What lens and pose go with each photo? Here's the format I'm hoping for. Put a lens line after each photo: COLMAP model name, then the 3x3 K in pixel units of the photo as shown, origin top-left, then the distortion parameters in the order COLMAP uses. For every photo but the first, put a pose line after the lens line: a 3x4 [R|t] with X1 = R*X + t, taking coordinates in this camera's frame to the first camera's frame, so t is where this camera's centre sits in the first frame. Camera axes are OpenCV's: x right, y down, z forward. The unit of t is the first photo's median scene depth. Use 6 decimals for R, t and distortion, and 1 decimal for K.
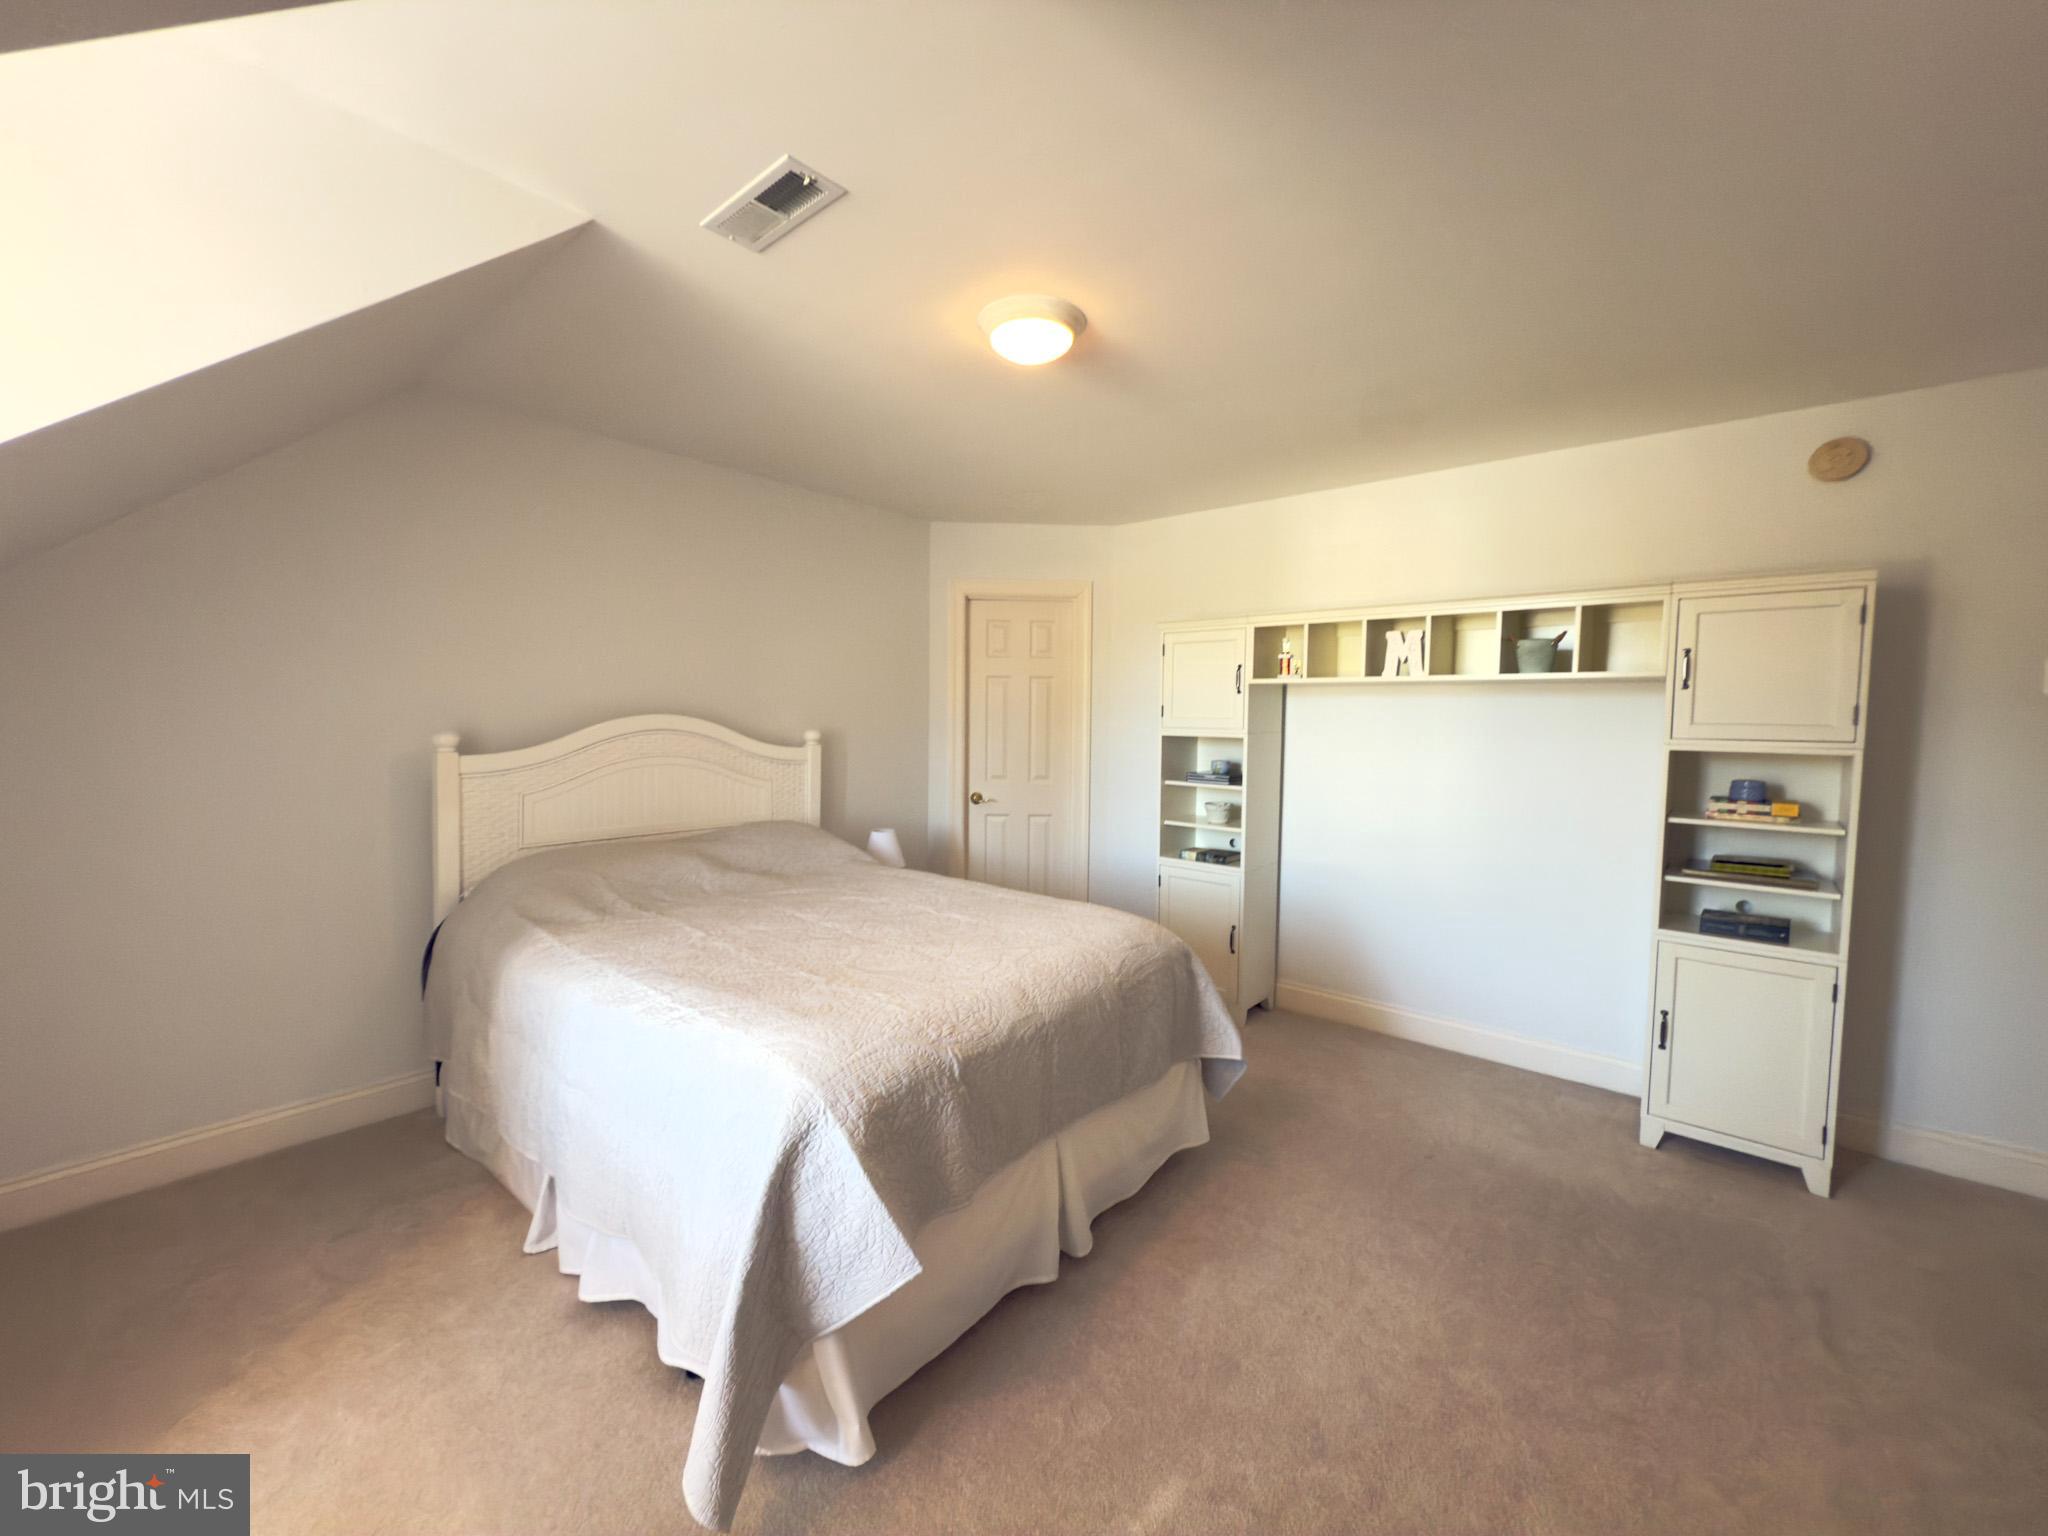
lens RADIAL K [[800.7, 0, 1017.3], [0, 800.7, 774.9], [0, 0, 1]] dist [-0.002403, 0.000008]
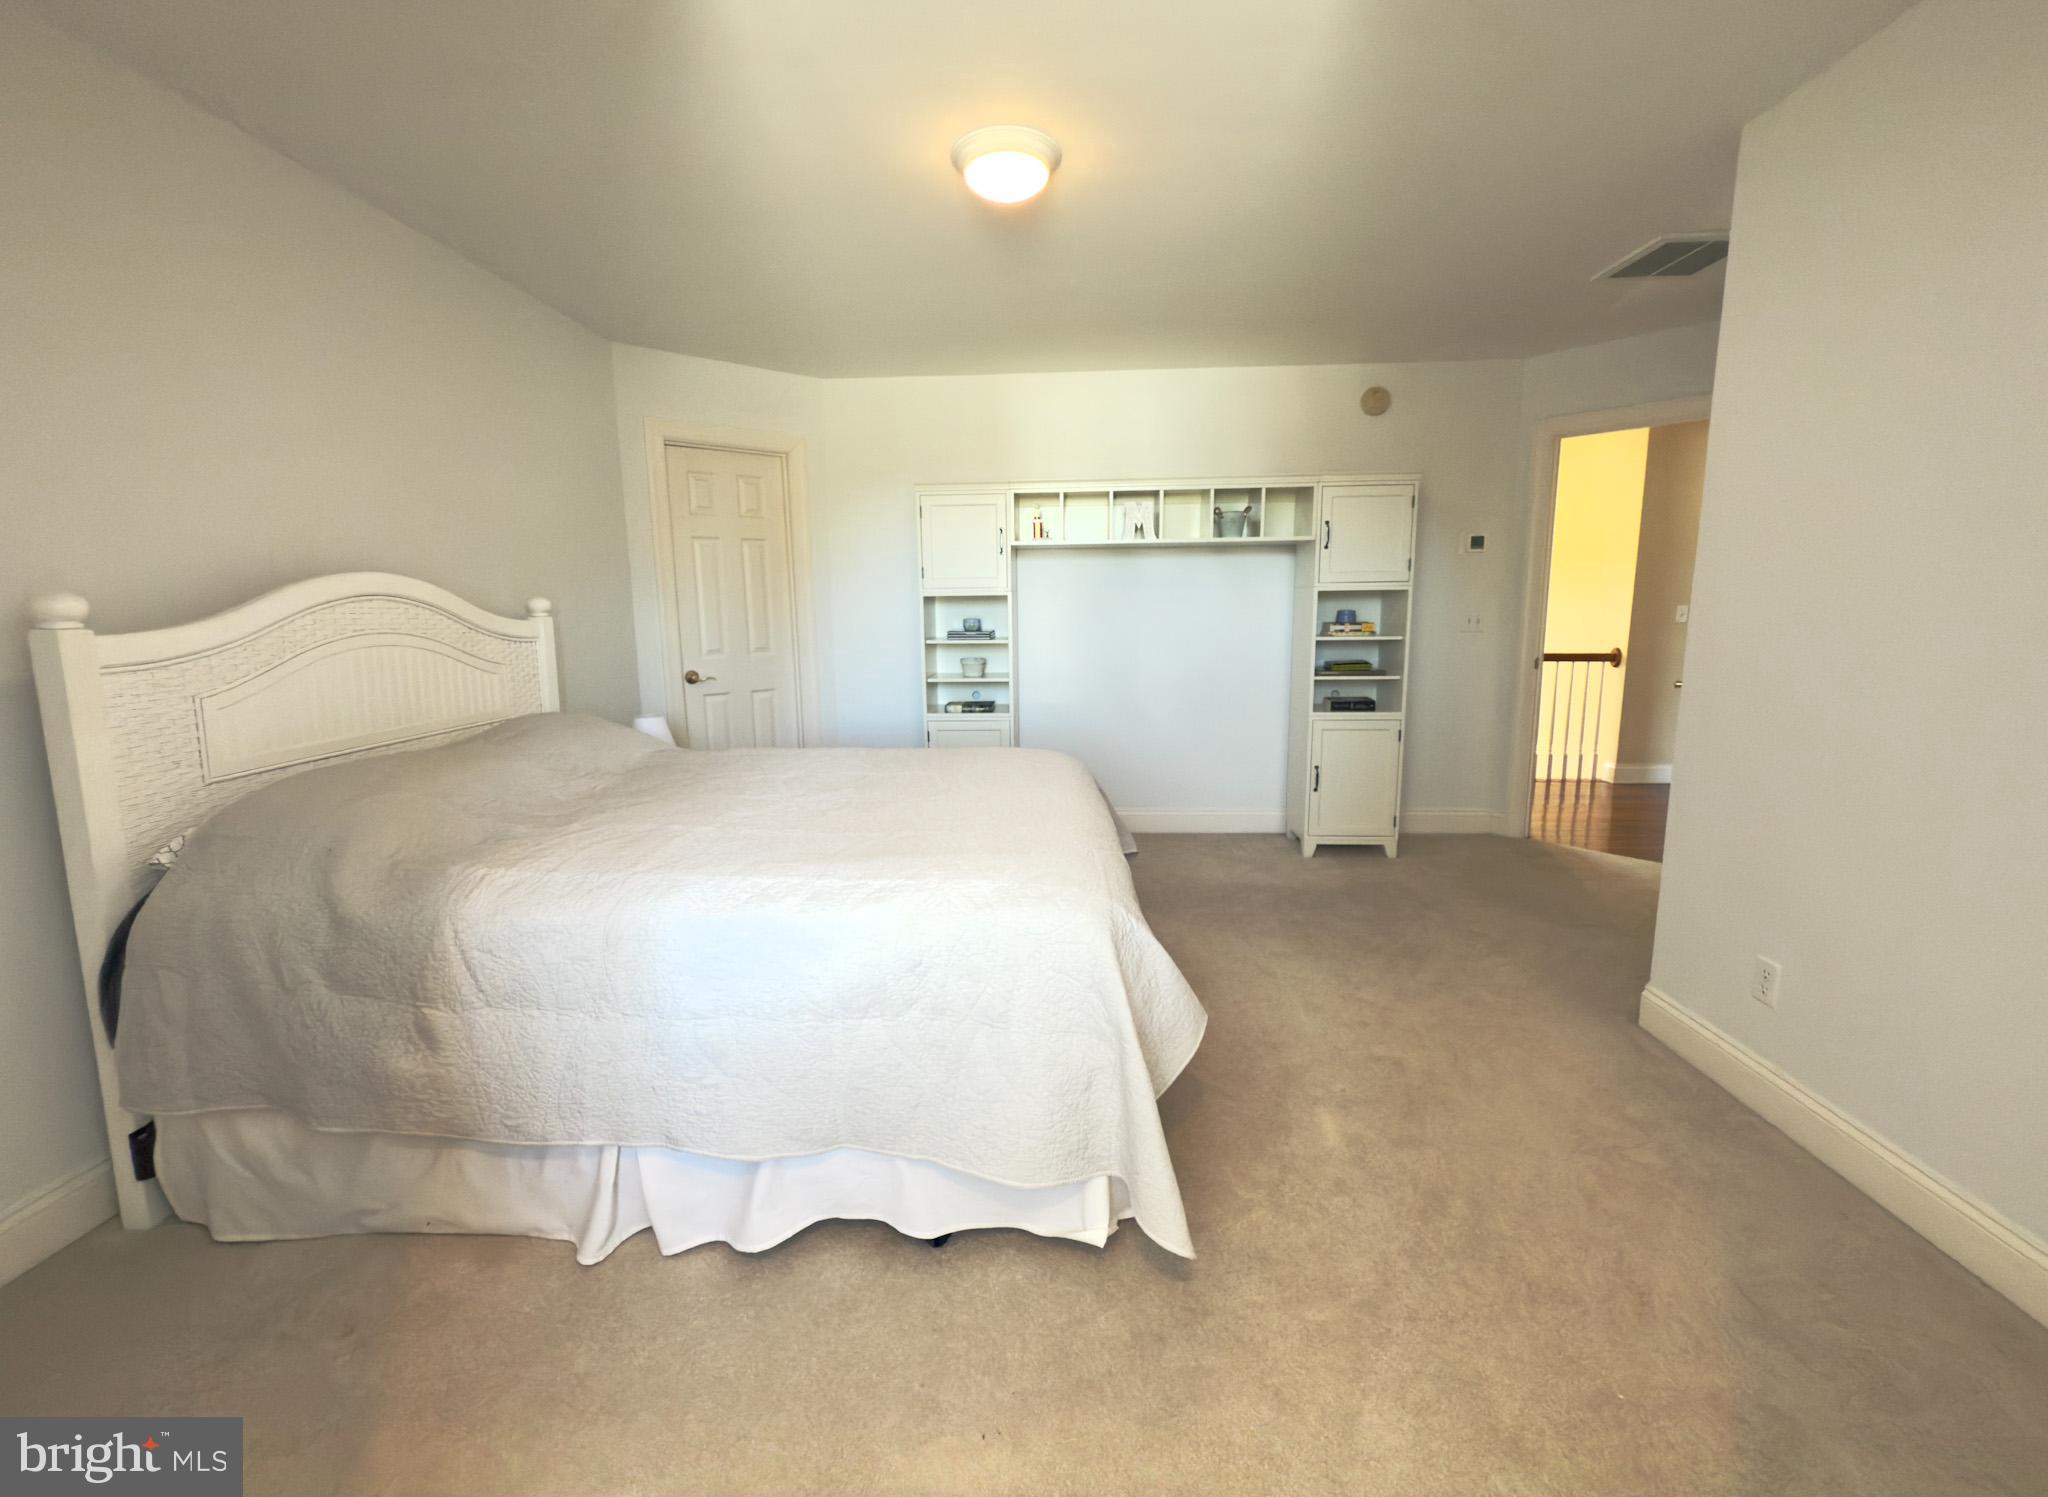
lens RADIAL K [[800.7, 0, 1016.1], [0, 800.7, 734.4], [0, 0, 1]] dist [-0.002403, 0.000008]
pose [[0.798915, -0.120851, 0.589178, -0.491030], [0.065815, 0.991288, 0.114087, 0.024414], [-0.597833, -0.052369, 0.799908, 0.123528]]
